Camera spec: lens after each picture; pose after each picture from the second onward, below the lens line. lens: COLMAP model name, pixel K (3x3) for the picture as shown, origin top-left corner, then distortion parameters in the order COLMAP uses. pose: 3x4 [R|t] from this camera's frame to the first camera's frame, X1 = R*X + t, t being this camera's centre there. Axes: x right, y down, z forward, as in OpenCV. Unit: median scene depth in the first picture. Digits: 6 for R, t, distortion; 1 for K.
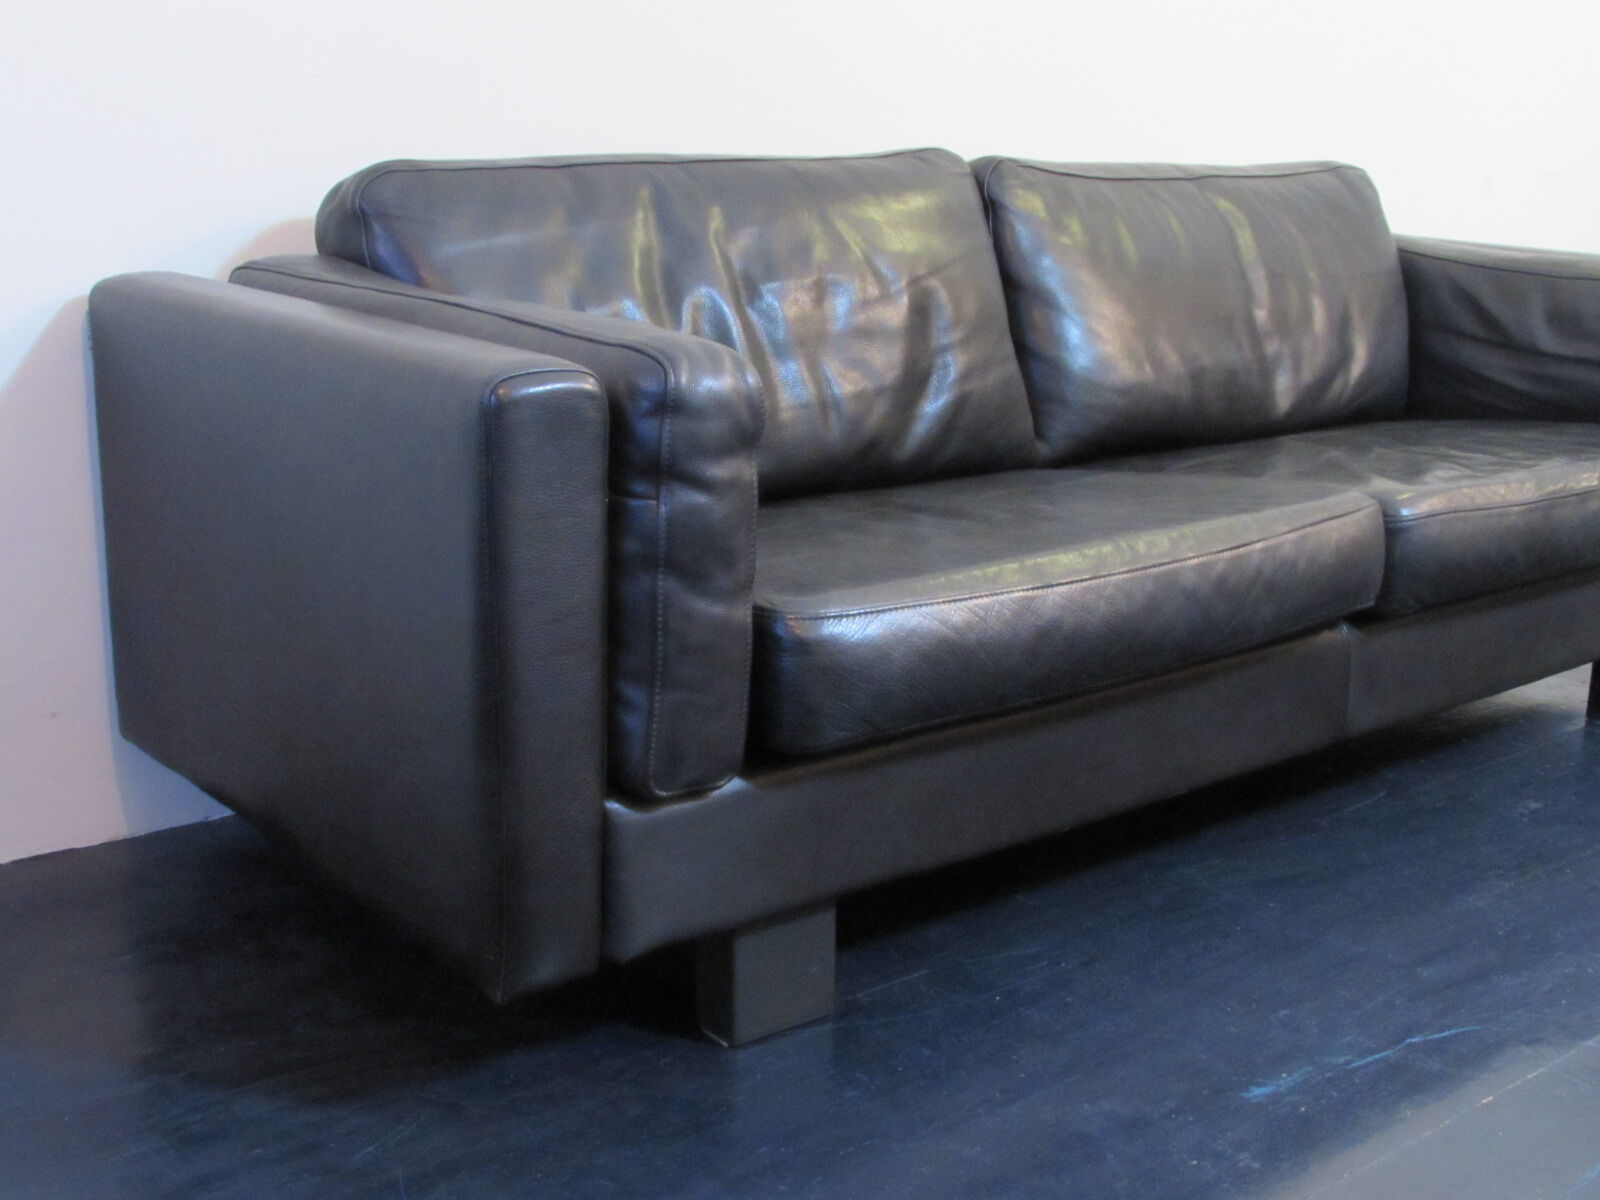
lens RADIAL K [[1873.6, 0, 800.0], [0, 1873.6, 600.0], [0, 0, 1]] dist [-0.023051, 0.028236]
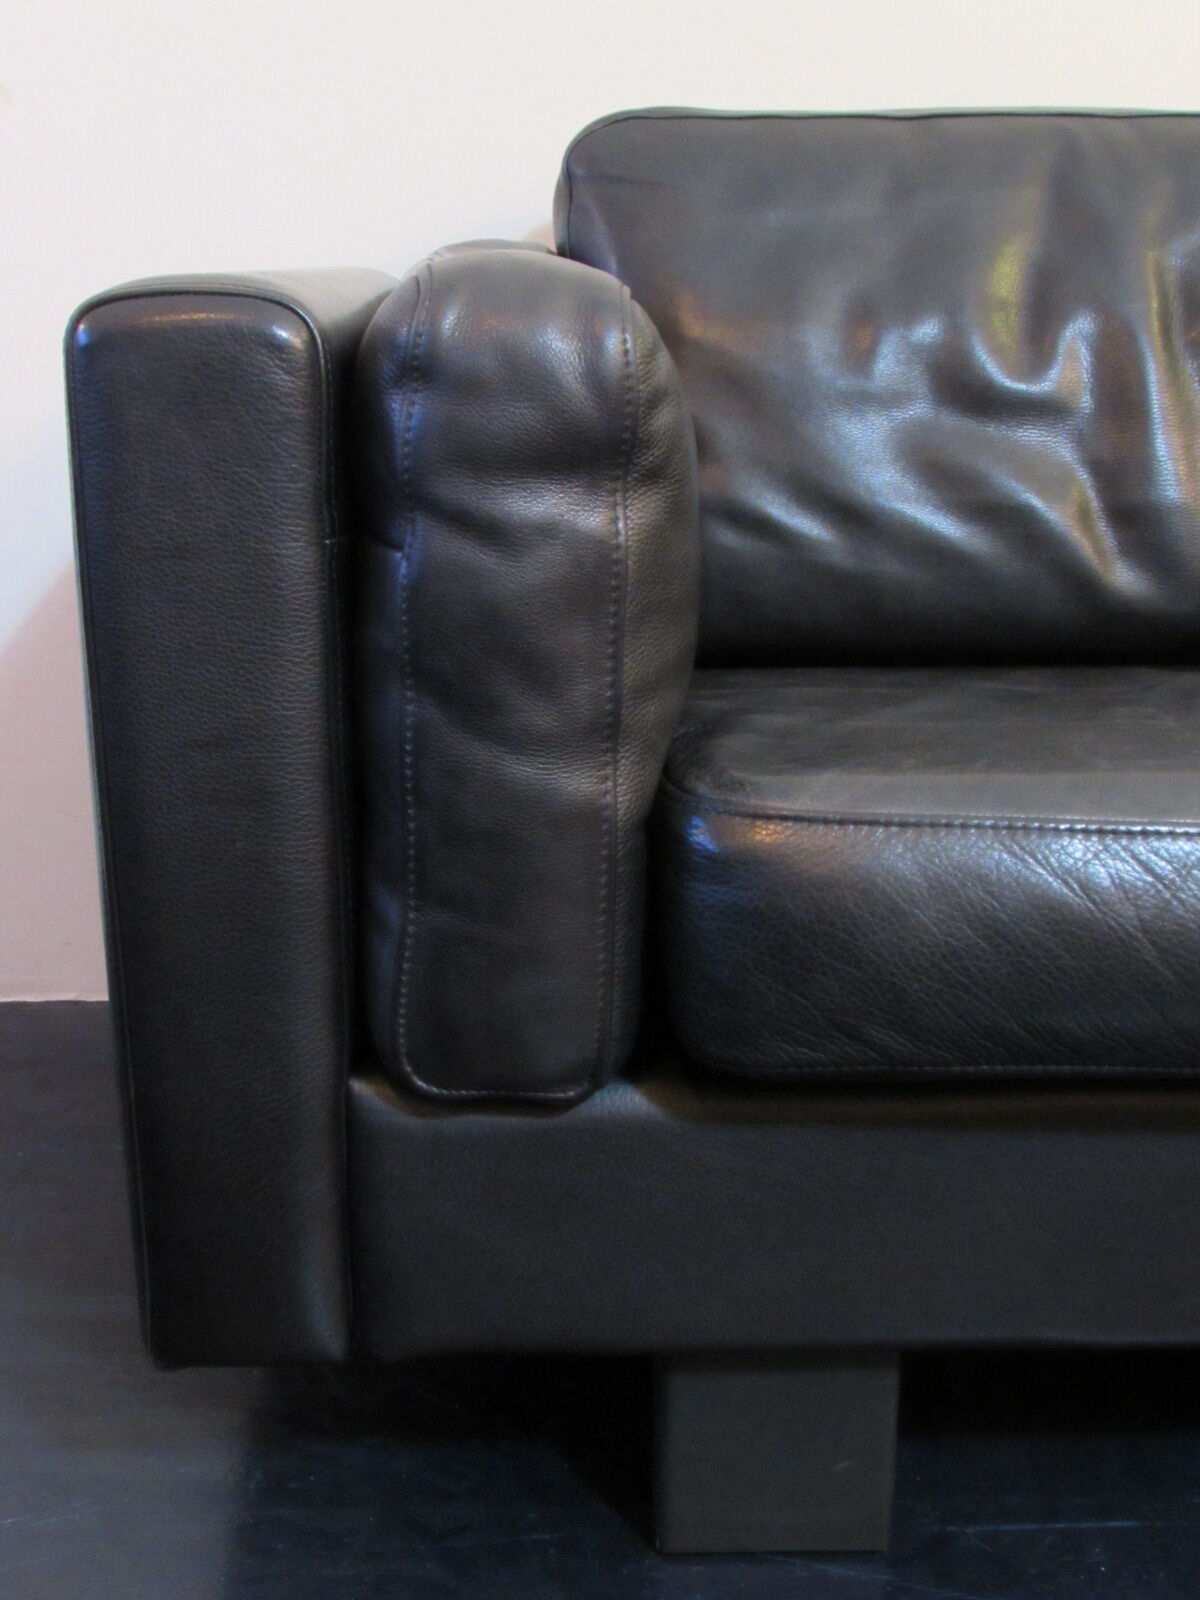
lens RADIAL K [[1873.6, 0, 600.7], [0, 1873.6, 864.7], [0, 0, 1]] dist [-0.023051, 0.028236]
pose [[0.792081, 0.142246, -0.593610, 0.278567], [-0.124303, 0.989680, 0.071293, -0.008531], [0.597625, 0.017318, 0.801588, 0.564188]]
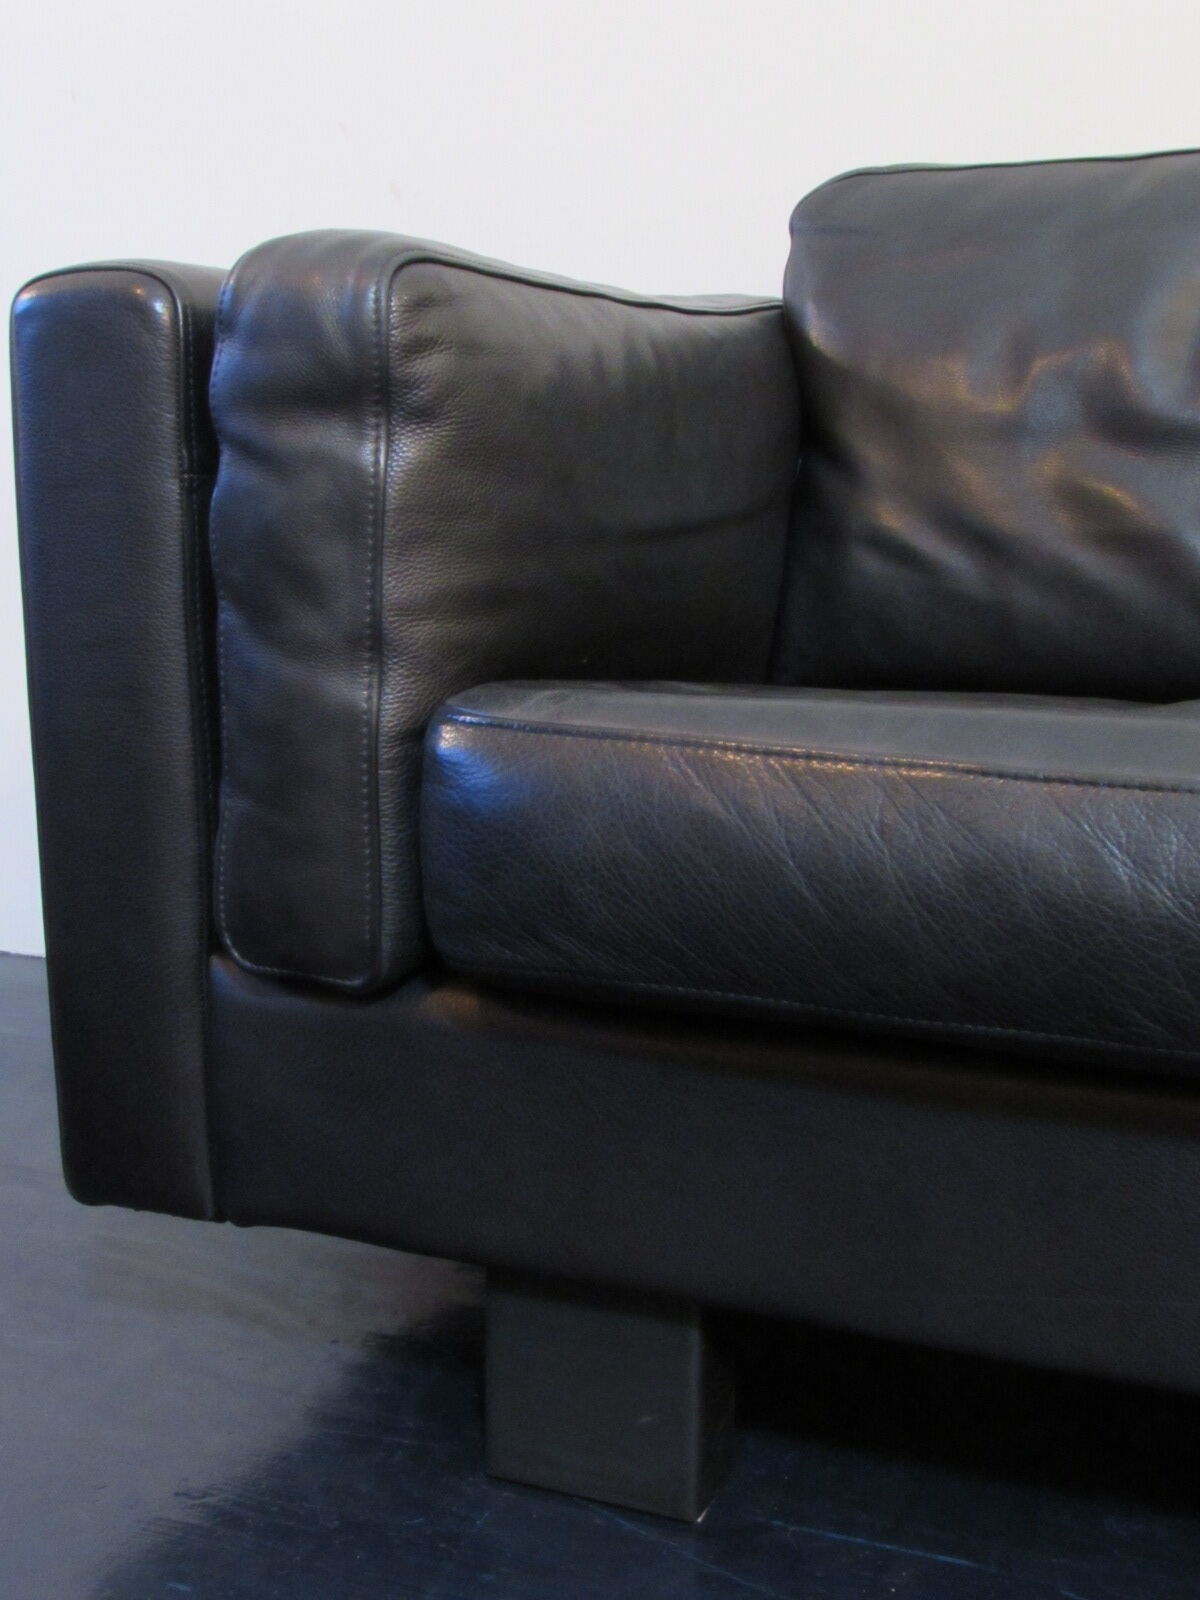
lens RADIAL K [[1873.6, 0, 600.7], [0, 1873.6, 864.7], [0, 0, 1]] dist [-0.023051, 0.028236]
pose [[0.464937, 0.142039, -0.873875, 0.508856], [-0.203302, 0.977799, 0.050765, 0.014394], [0.861685, 0.154058, 0.483492, 0.768987]]
